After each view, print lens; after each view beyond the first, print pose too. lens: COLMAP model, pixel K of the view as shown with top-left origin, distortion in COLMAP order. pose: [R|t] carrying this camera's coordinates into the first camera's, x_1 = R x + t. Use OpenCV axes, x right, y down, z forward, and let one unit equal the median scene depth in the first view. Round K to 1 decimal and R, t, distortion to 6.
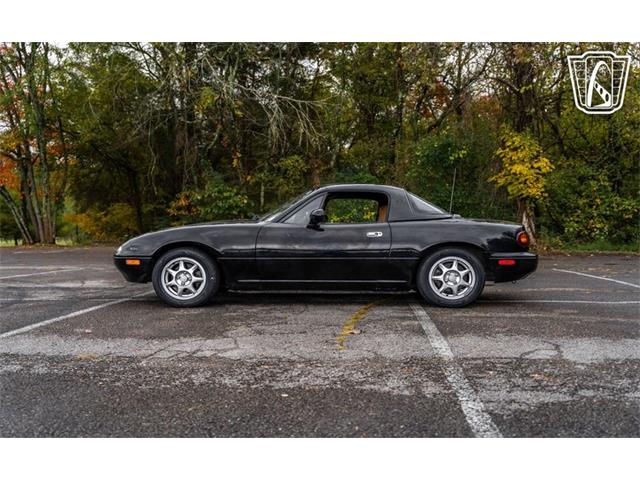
lens RADIAL K [[640.9, 0, 318.3], [0, 640.9, 226.8], [0, 0, 1]] dist [-0.002234, 0.009931]
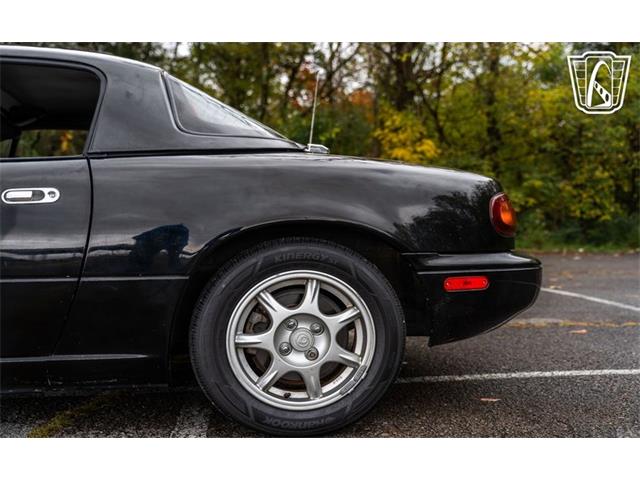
lens RADIAL K [[614.5, 0, 320.0], [0, 614.5, 240.0], [0, 0, 1]] dist [0.002544, -0.000684]
pose [[0.980907, -0.008759, 0.194280, 0.151335], [0.004967, 0.999788, 0.019993, 0.024941], [-0.194414, -0.018646, 0.980742, 0.670035]]
